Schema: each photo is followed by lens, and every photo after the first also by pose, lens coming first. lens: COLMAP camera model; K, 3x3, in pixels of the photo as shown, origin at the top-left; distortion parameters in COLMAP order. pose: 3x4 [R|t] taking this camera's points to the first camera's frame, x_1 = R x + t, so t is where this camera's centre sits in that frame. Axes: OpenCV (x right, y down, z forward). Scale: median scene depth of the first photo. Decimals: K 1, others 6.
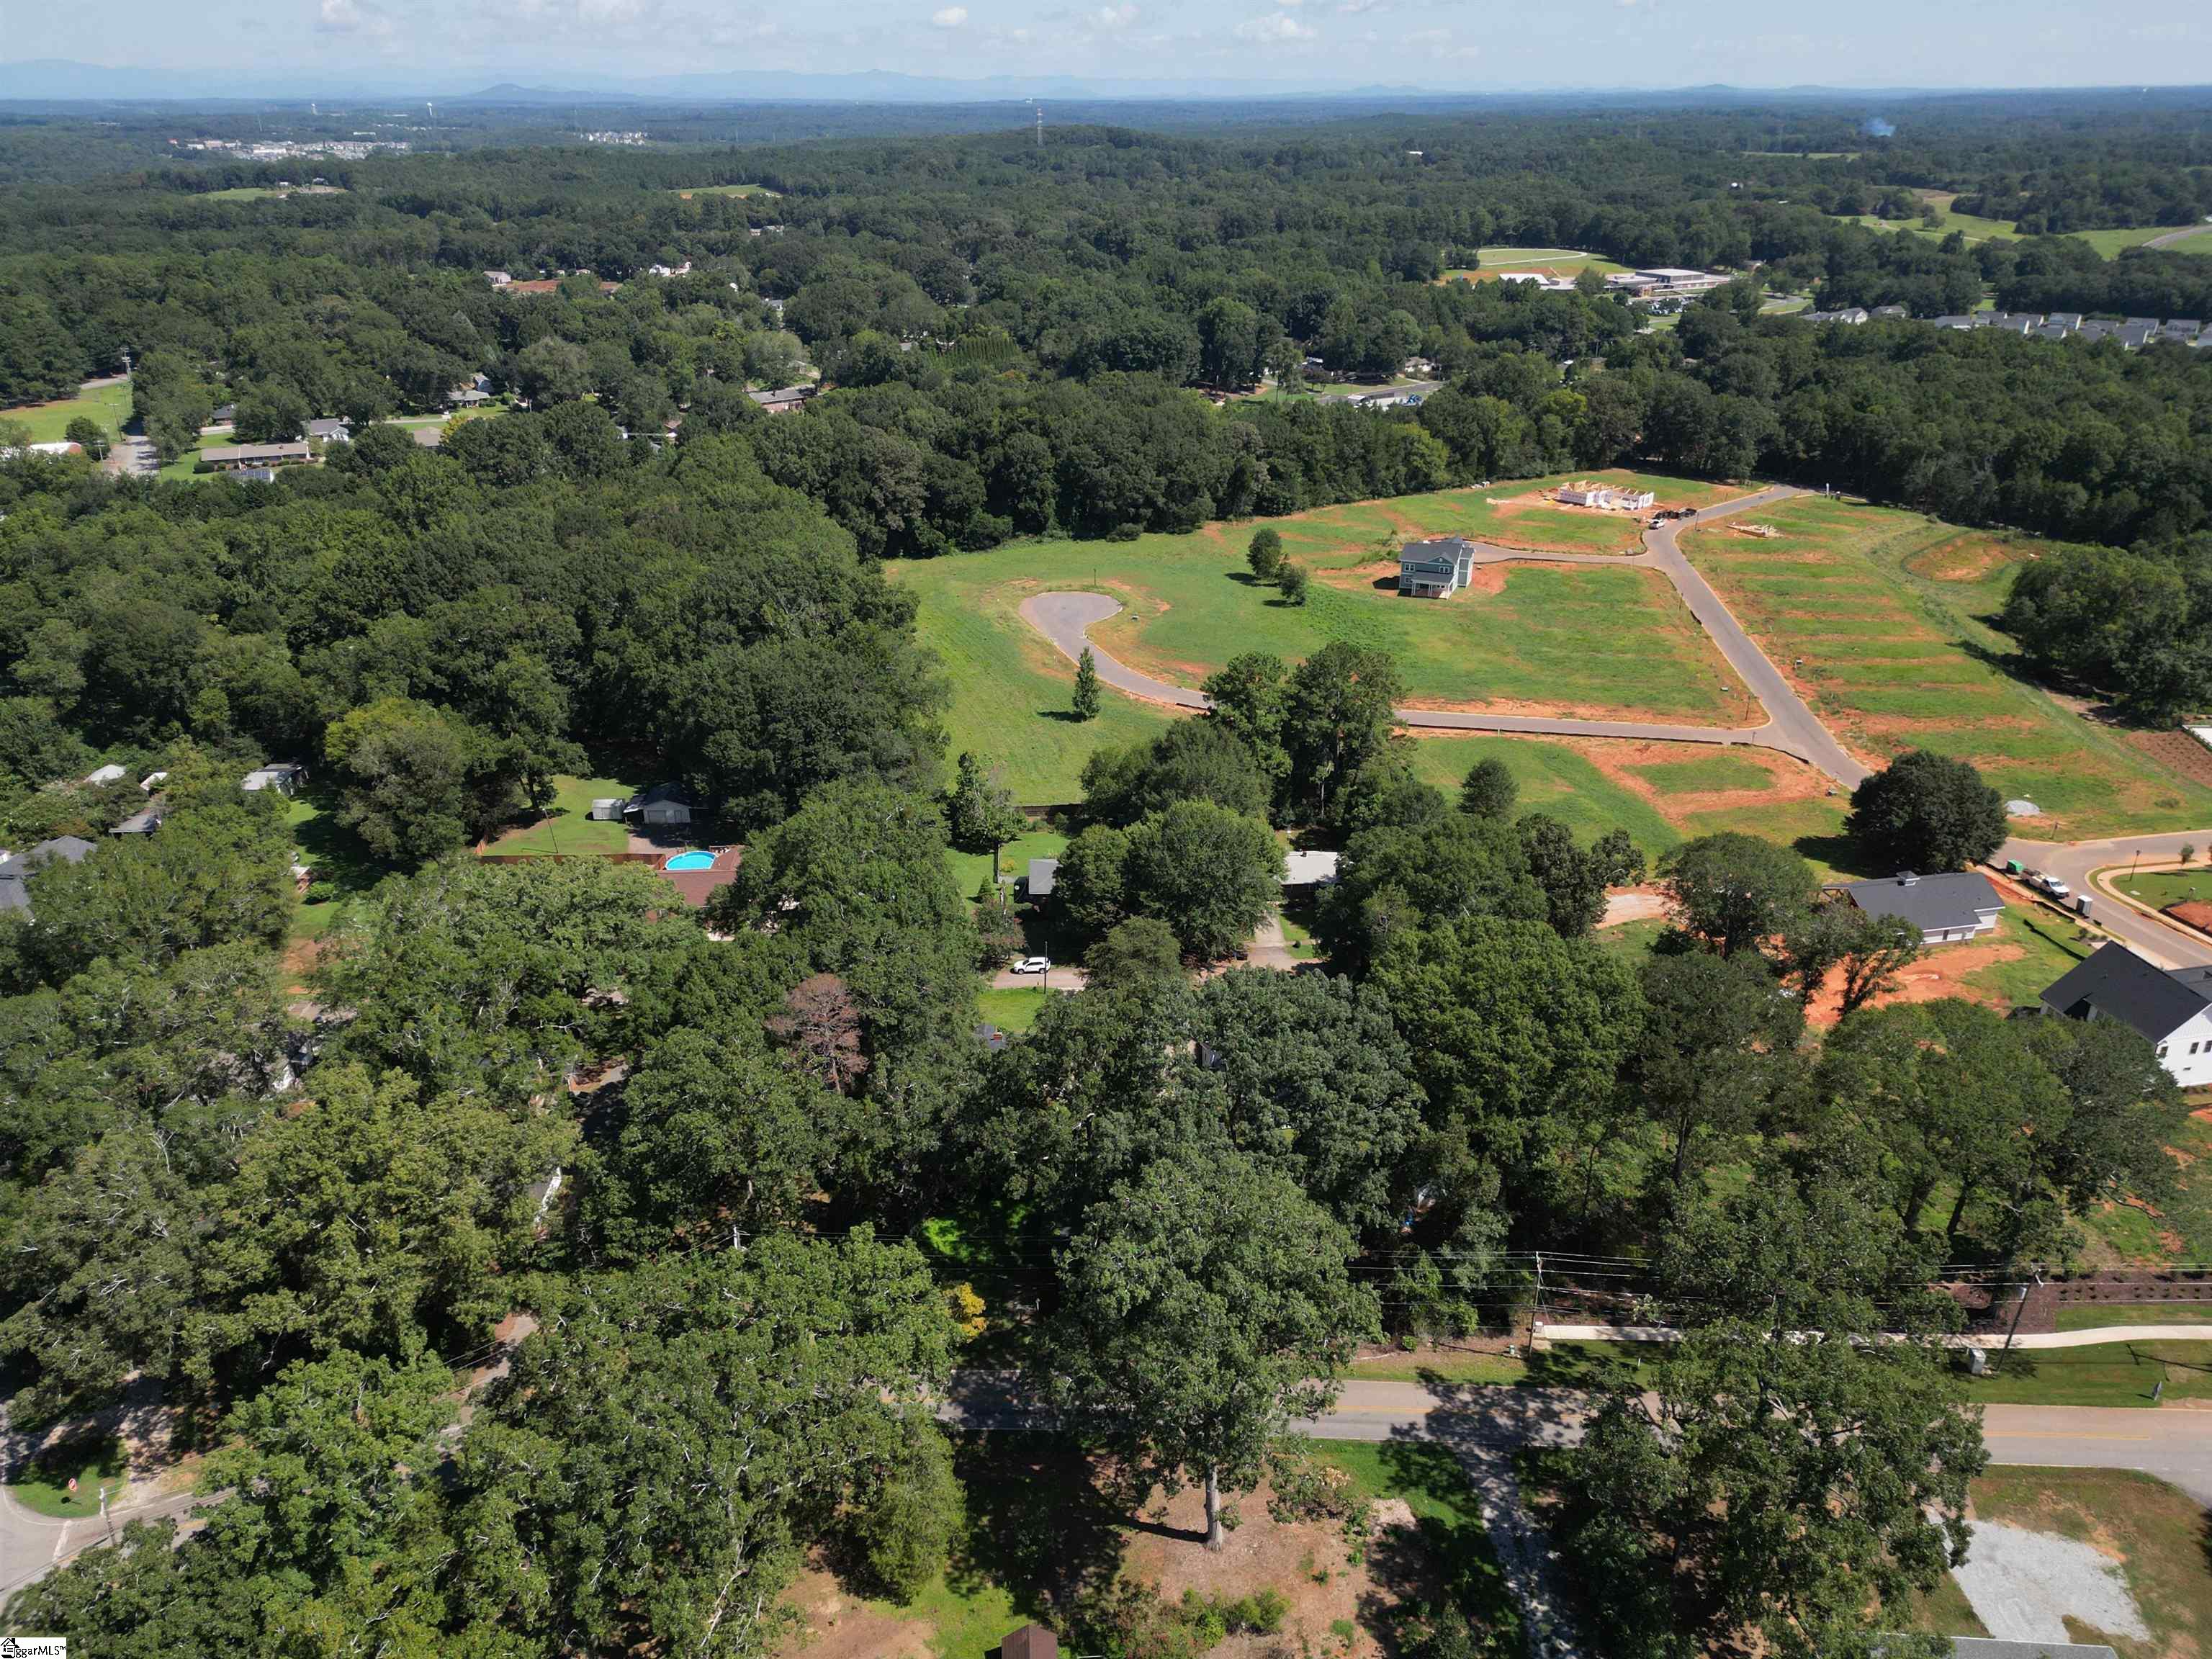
lens RADIAL K [[1565.7, 0, 1100.2], [0, 1565.7, 837.3], [0, 0, 1]] dist [0.052296, -0.037568]
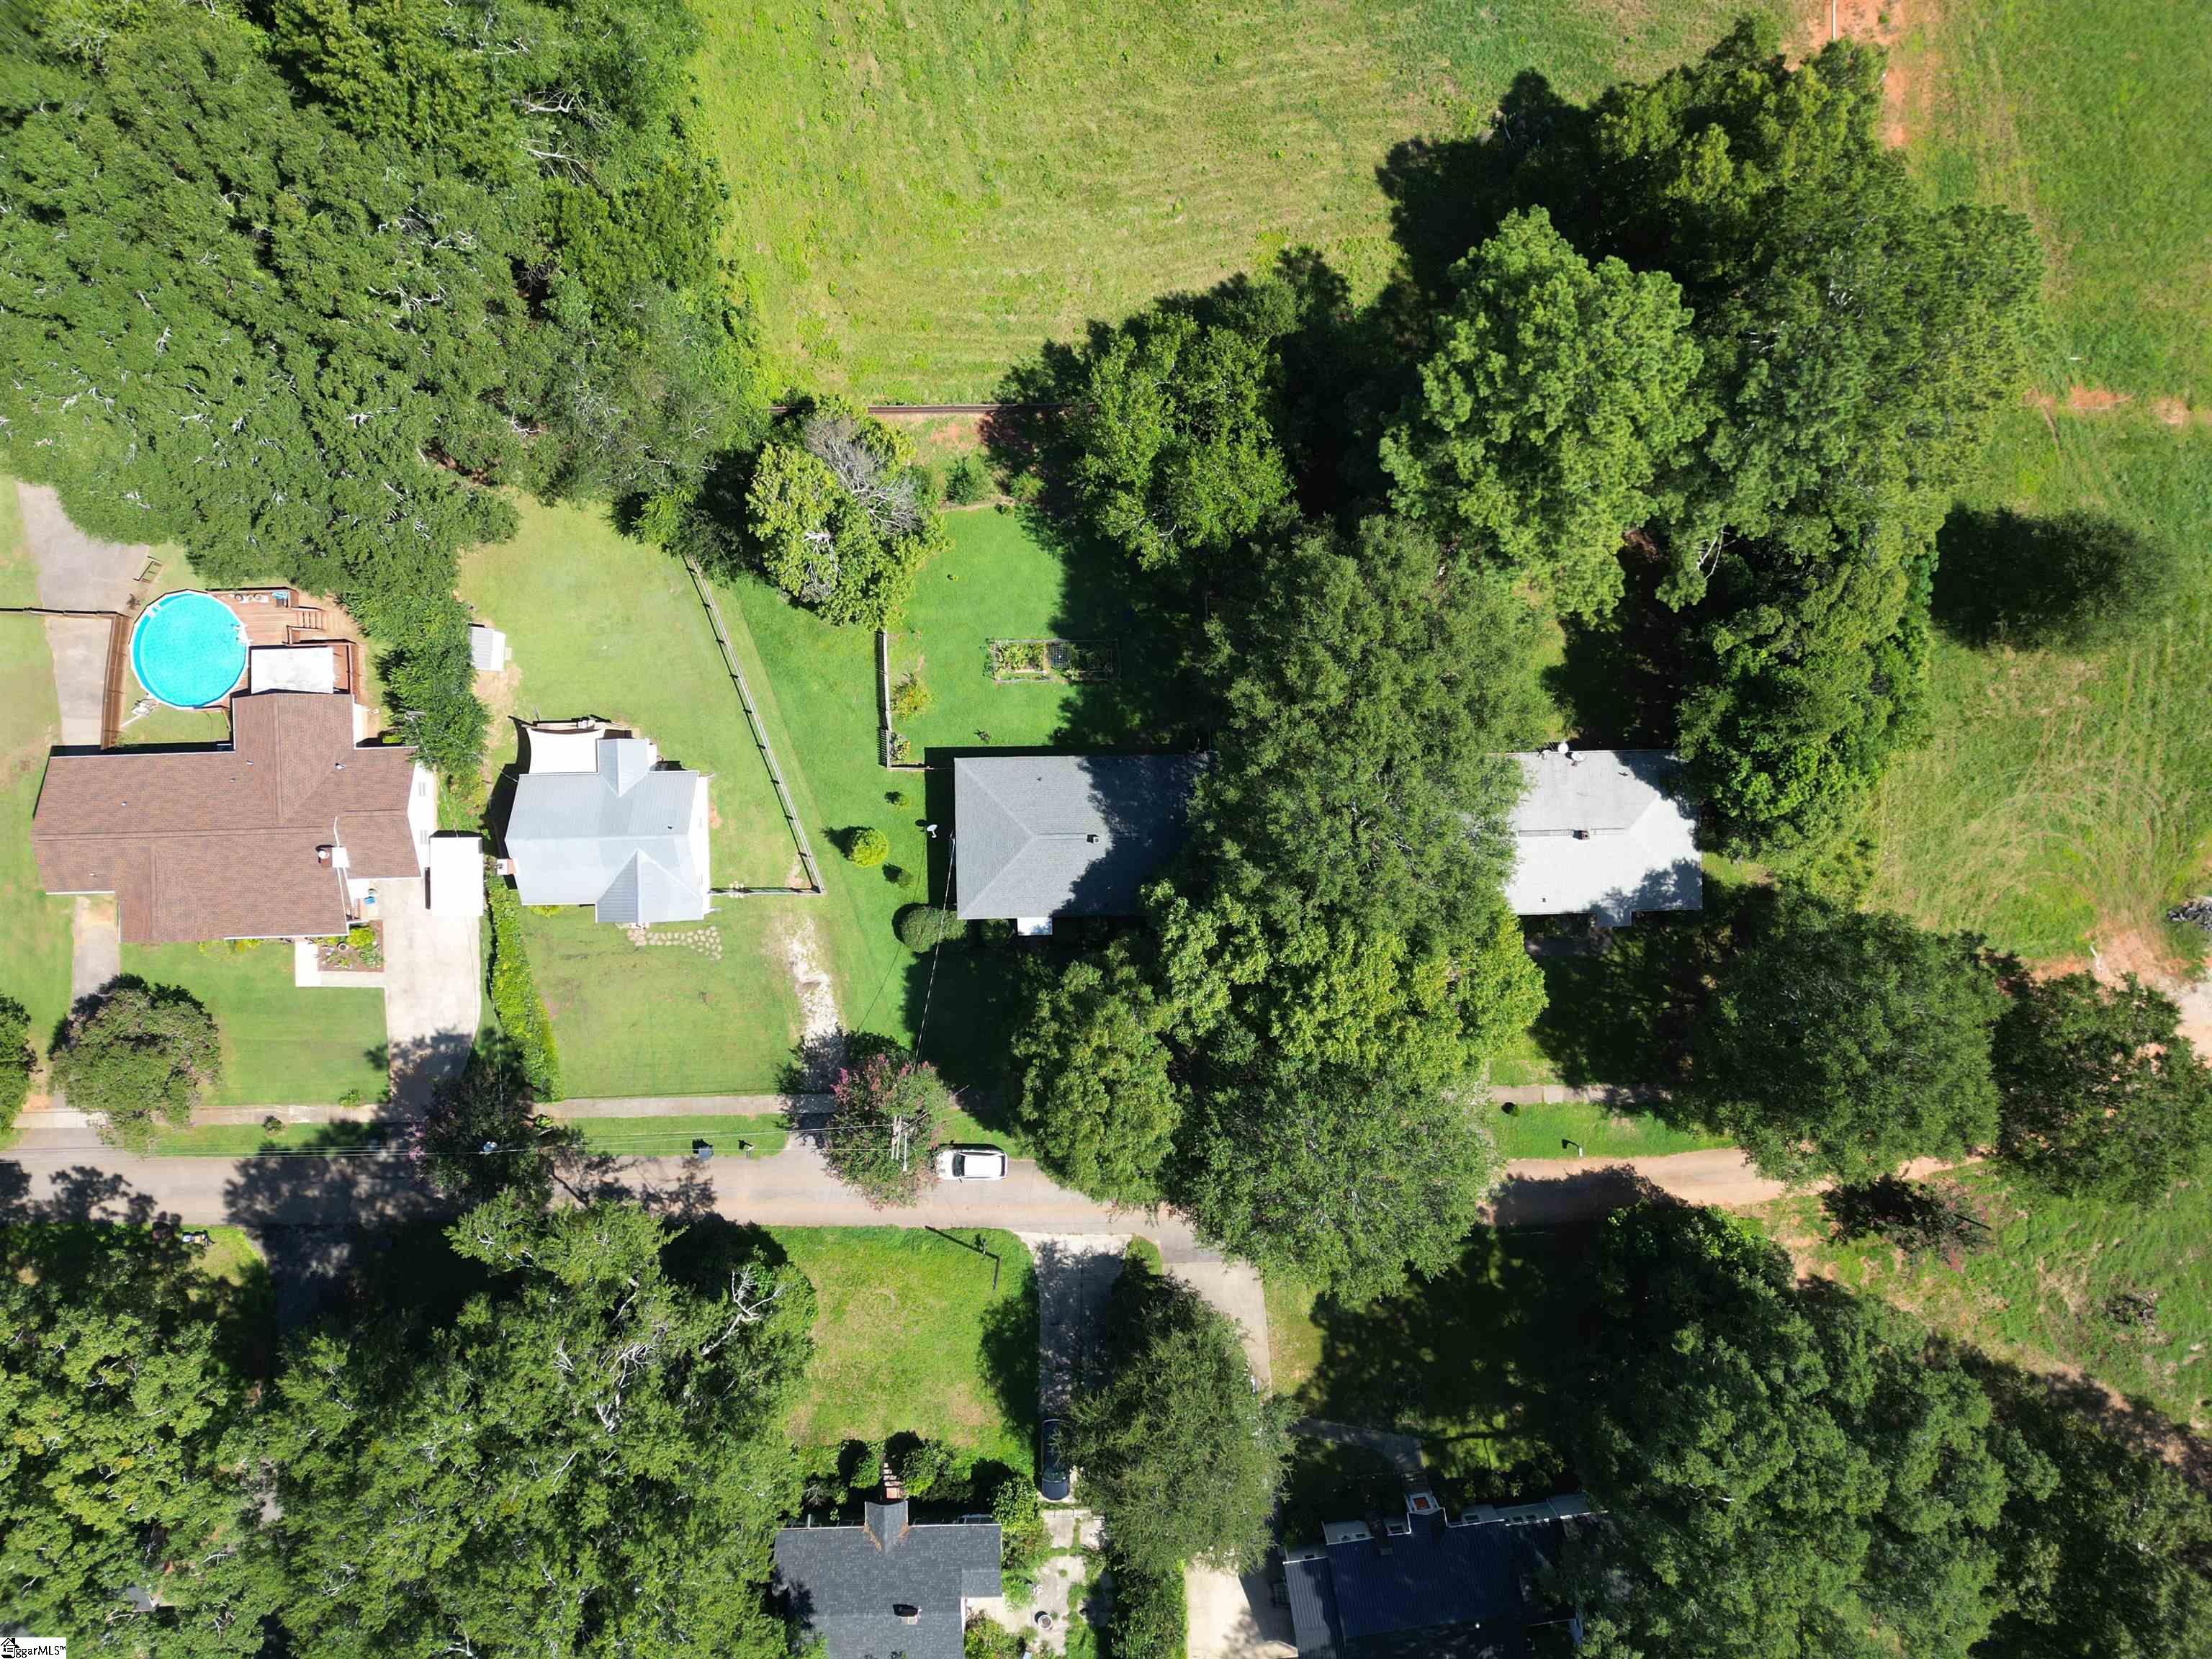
lens RADIAL K [[1565.7, 0, 1100.2], [0, 1565.7, 837.3], [0, 0, 1]] dist [0.052296, -0.037568]
pose [[0.999837, 0.017746, -0.003274, -0.002037], [-0.004576, 0.424853, 0.905251, -0.298267], [0.017456, -0.905088, 0.424865, 0.629432]]
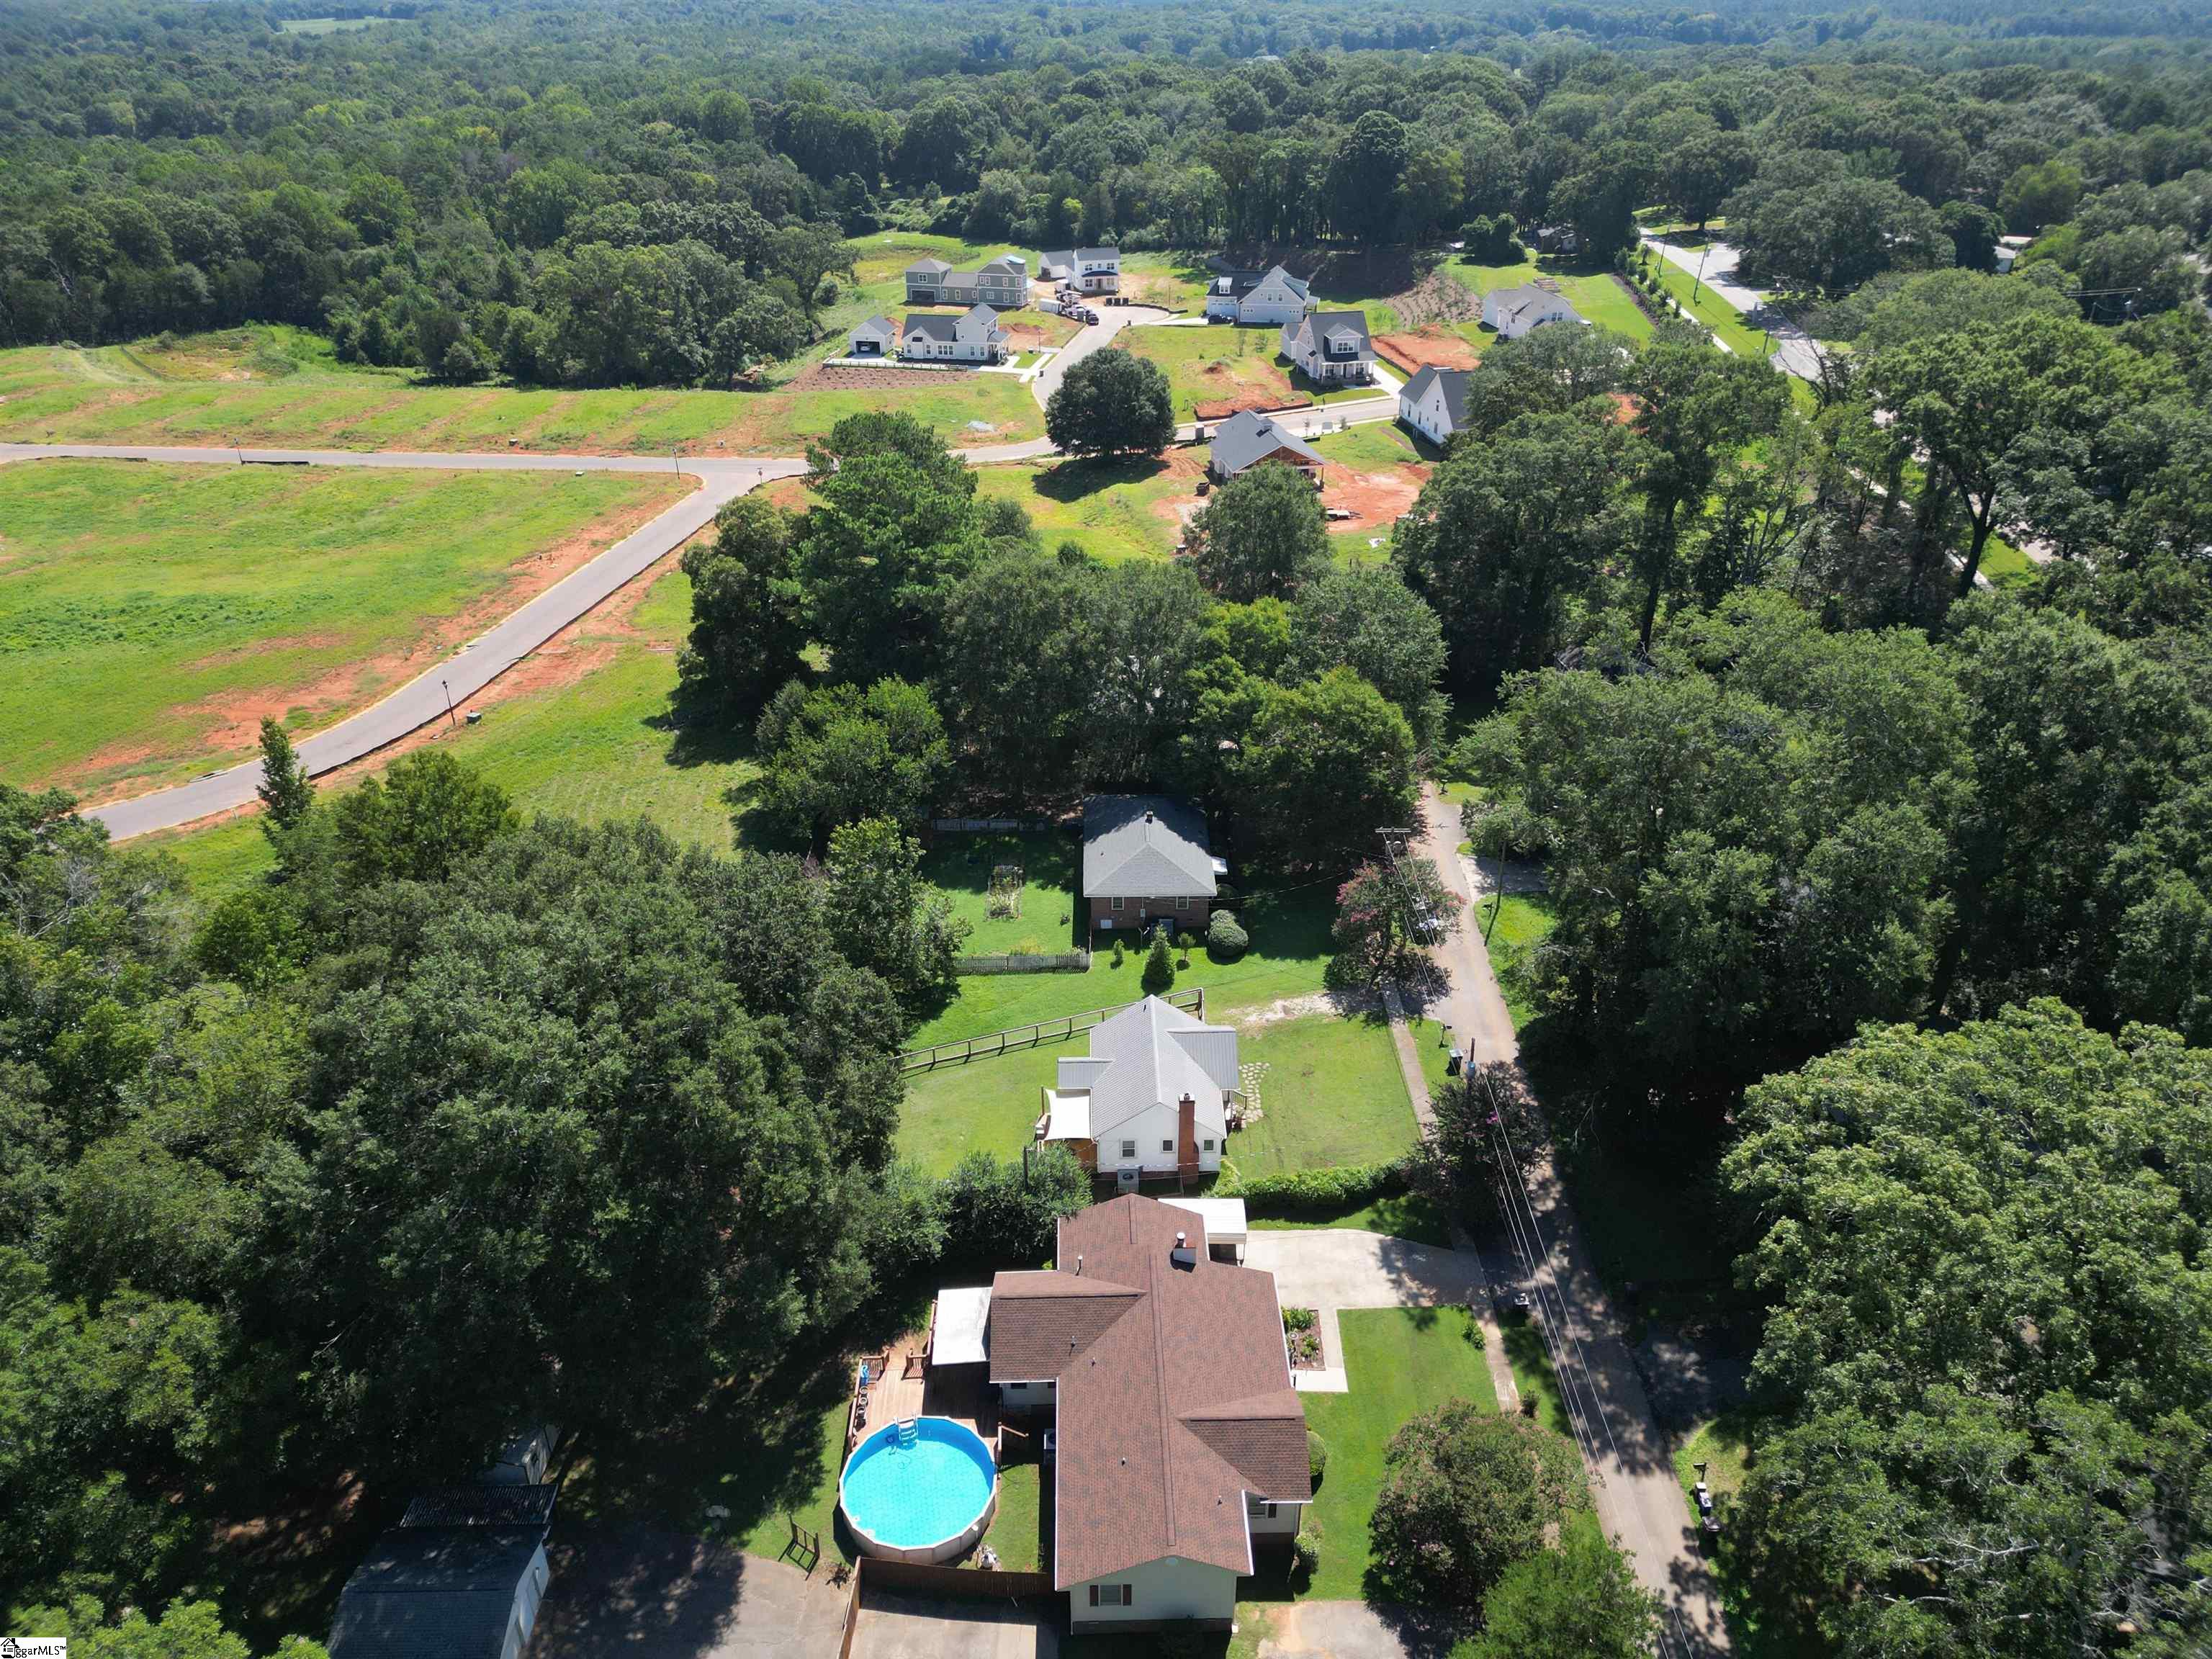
lens RADIAL K [[1565.7, 0, 1100.2], [0, 1565.7, 837.3], [0, 0, 1]] dist [0.052296, -0.037568]
pose [[0.025322, -0.478549, 0.877696, -0.399293], [0.431832, 0.797073, 0.422132, -0.178684], [-0.901599, 0.368328, 0.226836, 0.687613]]
